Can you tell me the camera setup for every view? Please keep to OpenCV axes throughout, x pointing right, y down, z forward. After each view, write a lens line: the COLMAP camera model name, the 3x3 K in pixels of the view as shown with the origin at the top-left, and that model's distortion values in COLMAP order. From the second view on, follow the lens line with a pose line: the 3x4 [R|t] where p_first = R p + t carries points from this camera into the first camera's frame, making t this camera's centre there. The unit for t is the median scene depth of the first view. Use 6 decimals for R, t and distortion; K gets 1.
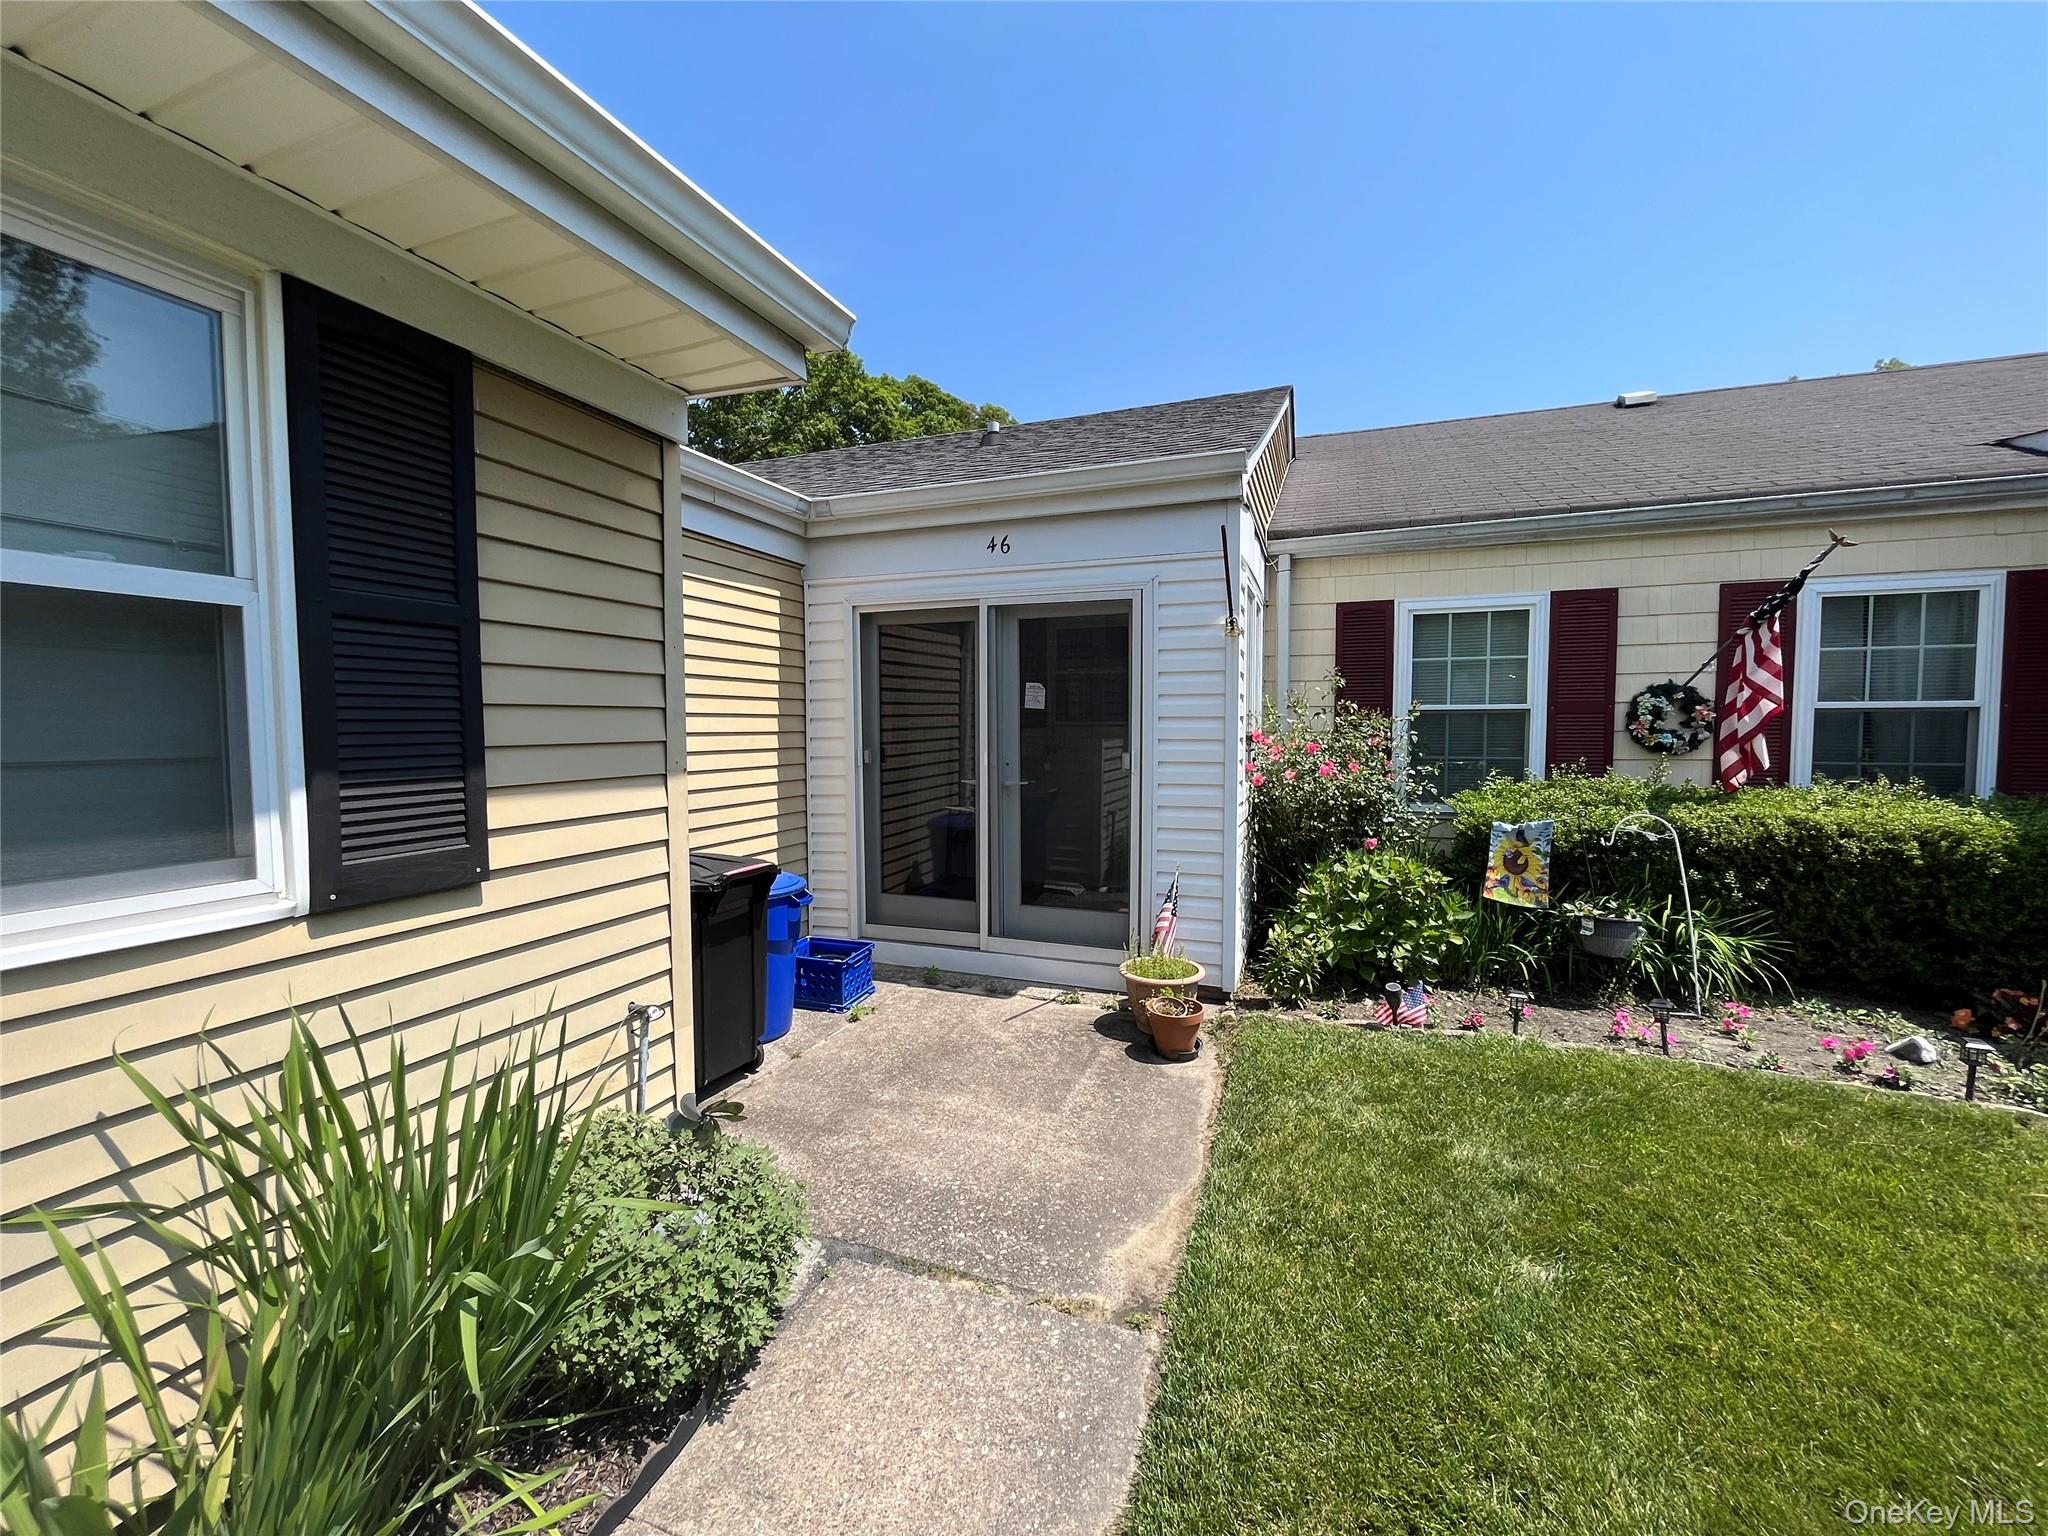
lens RADIAL K [[827.8, 0, 1022.7], [0, 827.8, 764.9], [0, 0, 1]] dist [-0.003209, -0.000035]
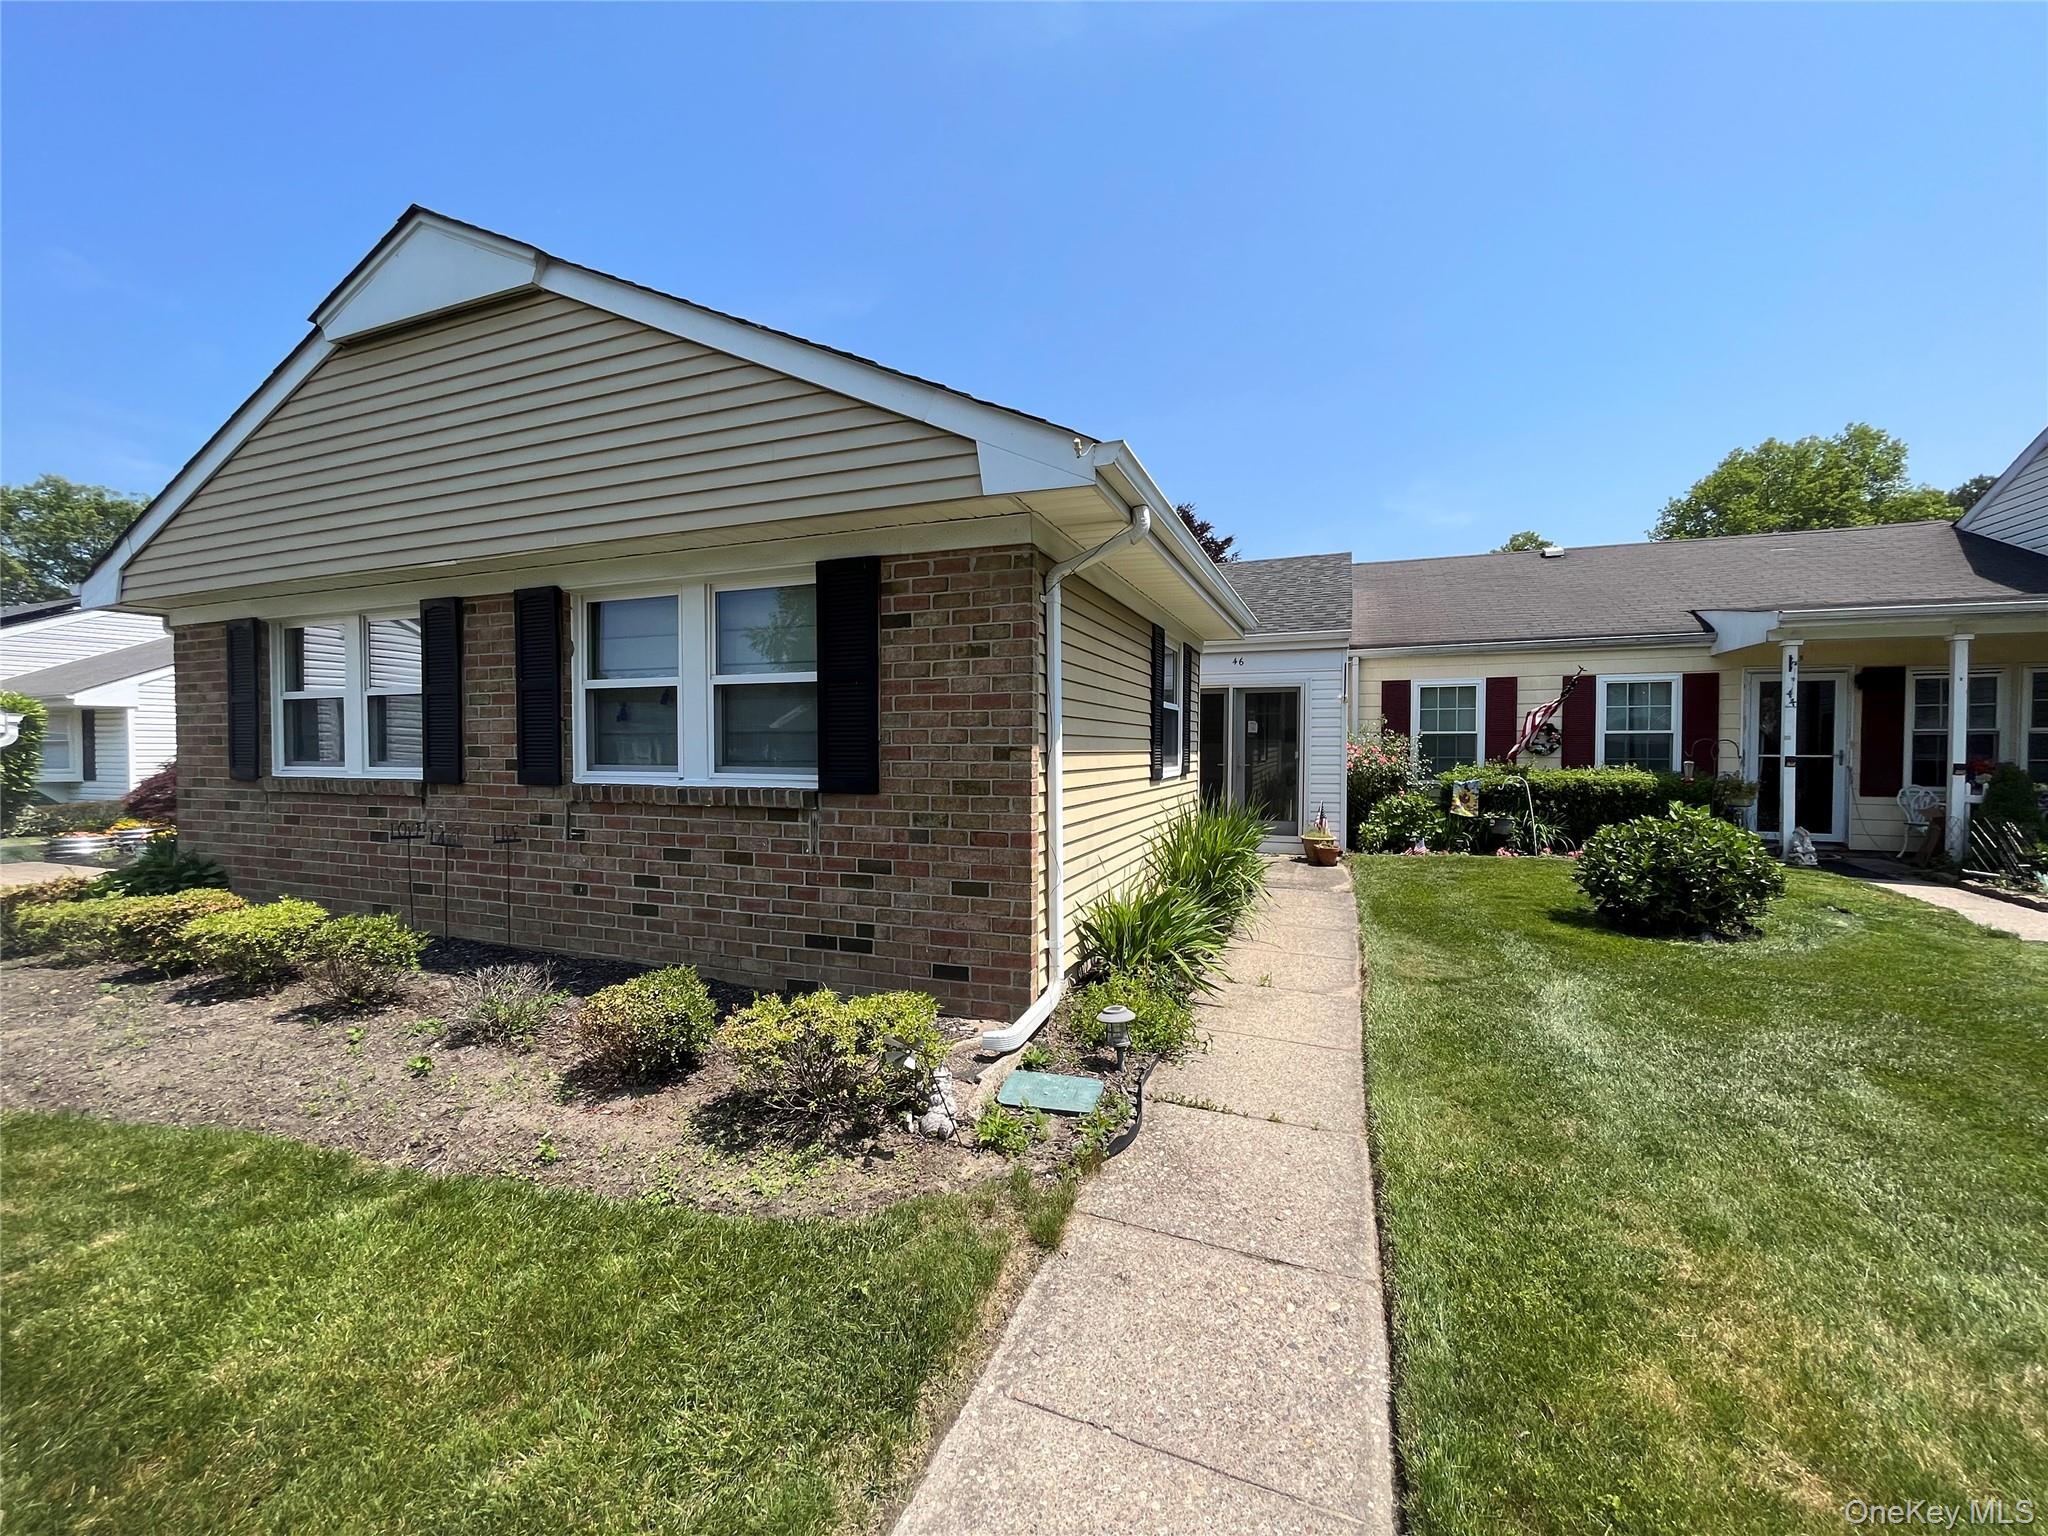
lens RADIAL K [[827.8, 0, 1022.7], [0, 827.8, 764.9], [0, 0, 1]] dist [-0.003209, -0.000035]
pose [[0.999892, 0.005682, -0.013537, -0.563940], [-0.006120, 0.999453, -0.032492, 0.095863], [0.013345, 0.032572, 0.999380, -1.230205]]
